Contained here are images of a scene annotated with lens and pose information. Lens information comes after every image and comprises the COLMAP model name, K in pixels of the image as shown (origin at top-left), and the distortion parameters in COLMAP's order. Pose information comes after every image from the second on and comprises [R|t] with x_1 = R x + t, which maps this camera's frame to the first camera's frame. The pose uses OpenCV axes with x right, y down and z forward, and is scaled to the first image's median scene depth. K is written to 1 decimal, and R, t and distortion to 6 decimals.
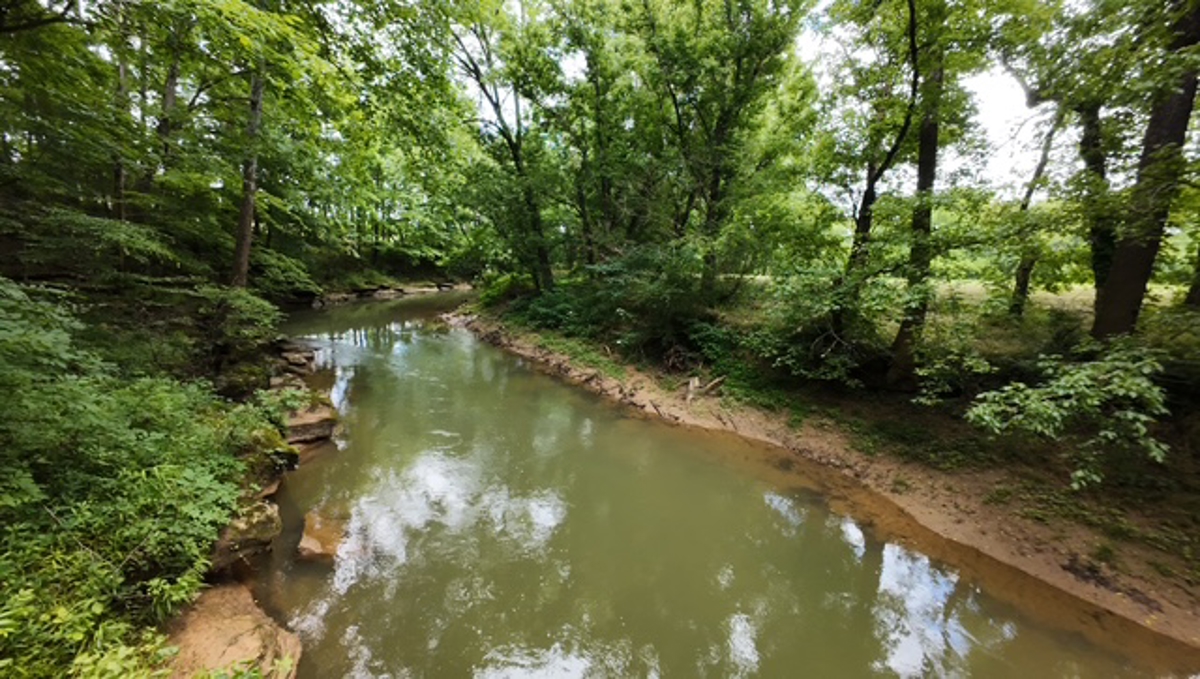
lens RADIAL K [[466.6, 0, 600.0], [0, 466.6, 339.5], [0, 0, 1]] dist [0.000060, 0.000087]
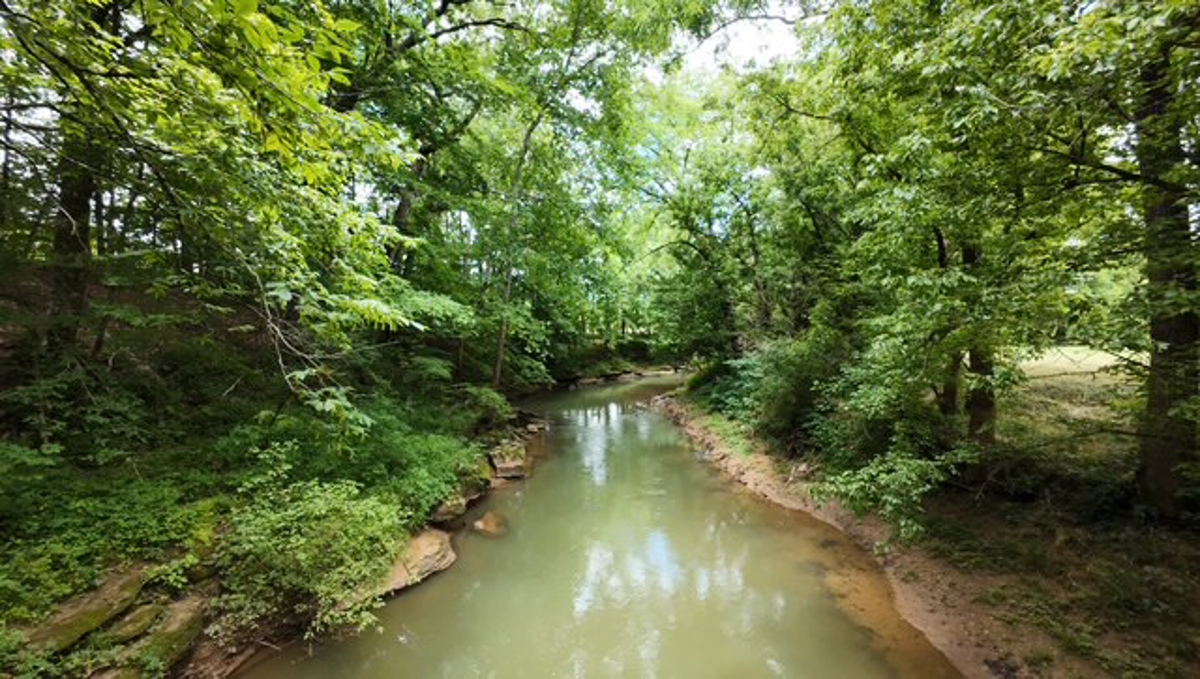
lens RADIAL K [[466.6, 0, 600.0], [0, 466.6, 339.5], [0, 0, 1]] dist [0.000060, 0.000087]
pose [[0.846481, -0.053812, -0.529693, 0.363221], [-0.032045, 0.987926, -0.151574, -0.022175], [0.531454, 0.145278, 0.834537, -0.202038]]
